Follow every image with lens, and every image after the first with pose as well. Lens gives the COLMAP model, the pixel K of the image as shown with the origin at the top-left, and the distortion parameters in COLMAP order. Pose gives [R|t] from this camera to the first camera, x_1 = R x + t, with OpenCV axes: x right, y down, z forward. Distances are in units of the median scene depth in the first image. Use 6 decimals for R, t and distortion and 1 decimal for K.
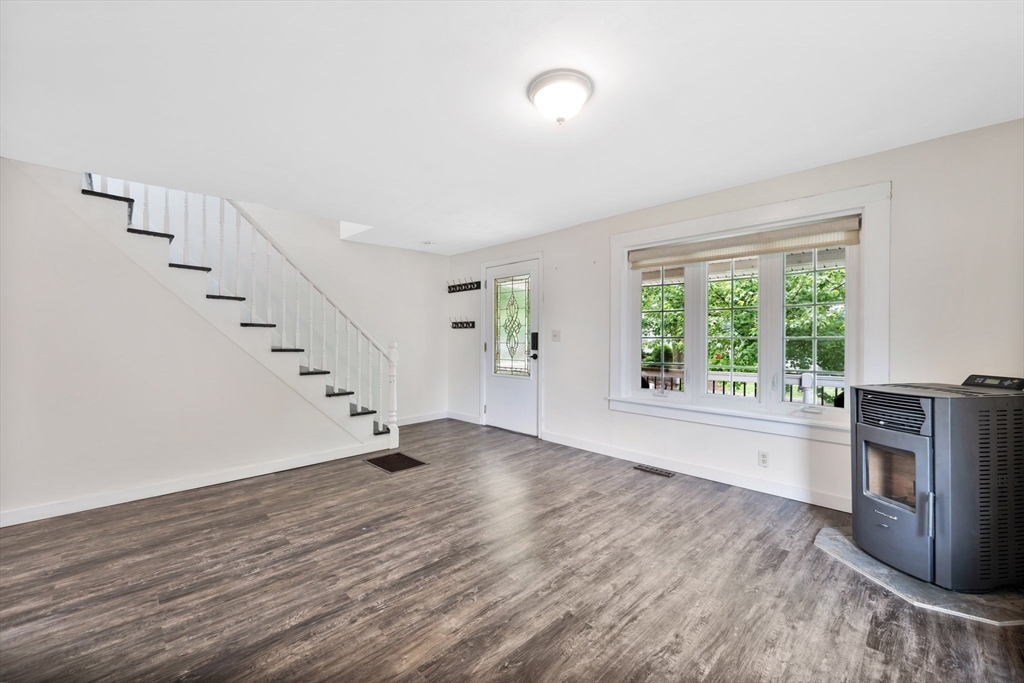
lens RADIAL K [[401.9, 0, 515.6], [0, 401.9, 339.7], [0, 0, 1]] dist [0.000717, 0.000060]
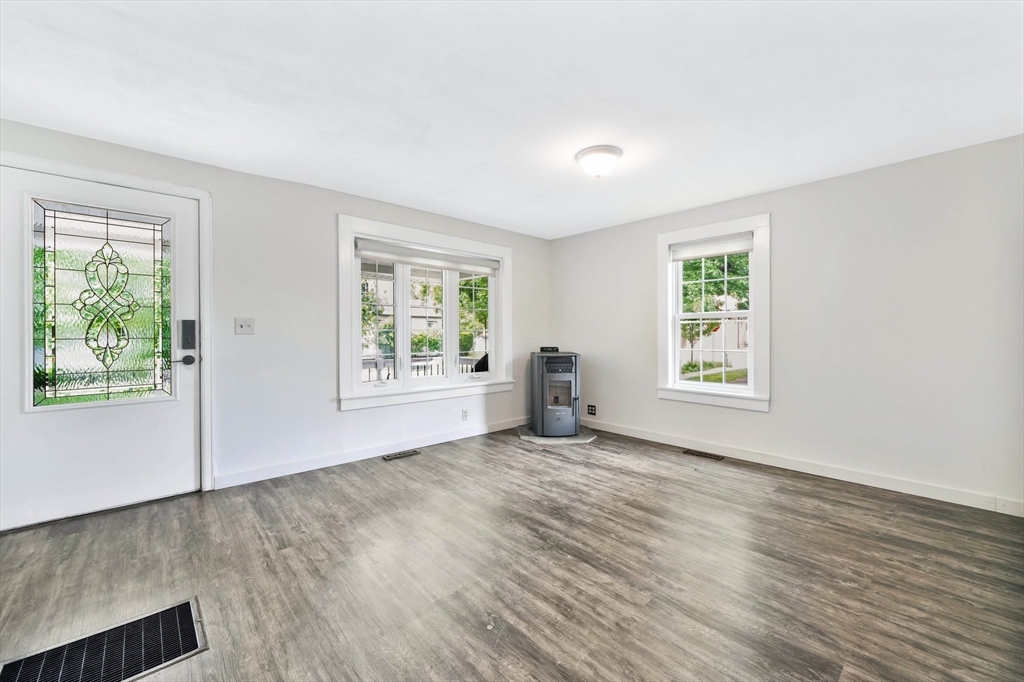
lens RADIAL K [[407.3, 0, 508.3], [0, 407.3, 331.8], [0, 0, 1]] dist [0.000671, 0.000126]
pose [[0.056059, 0.004280, 0.998418, -0.939050], [0.004605, 0.999979, -0.004546, 0.008853], [-0.998417, 0.004853, 0.056039, 0.862652]]
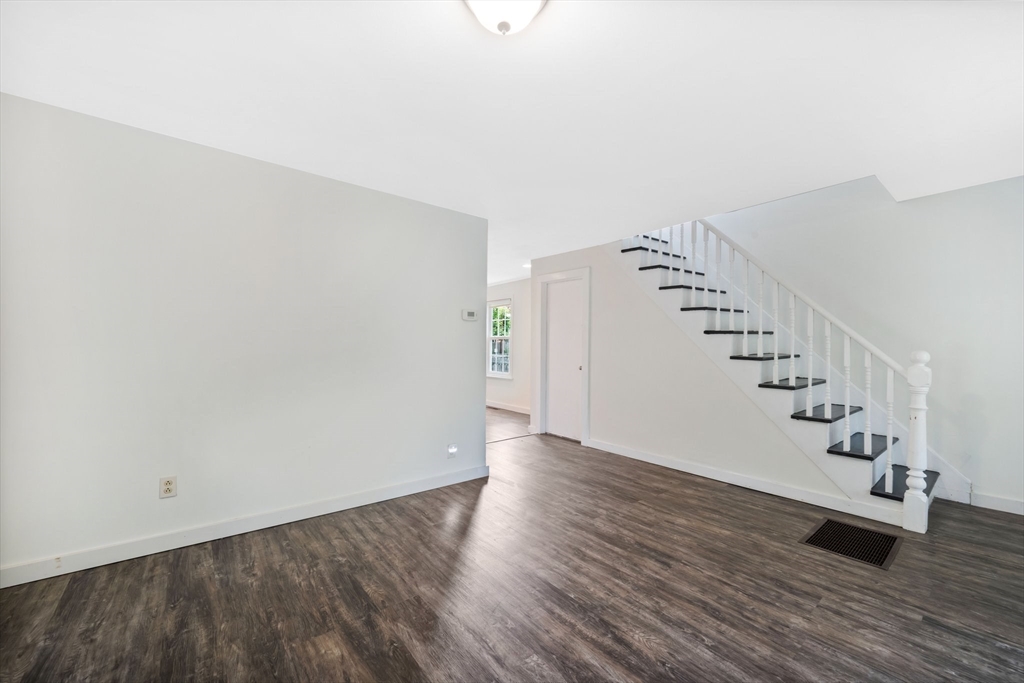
lens RADIAL K [[411.8, 0, 522.8], [0, 411.8, 340.6], [0, 0, 1]] dist [-0.000363, -0.000151]
pose [[-0.082623, -0.009231, -0.996538, 0.567680], [-0.007295, 0.999936, -0.008658, -0.002623], [0.996554, 0.006555, -0.082685, 0.763103]]
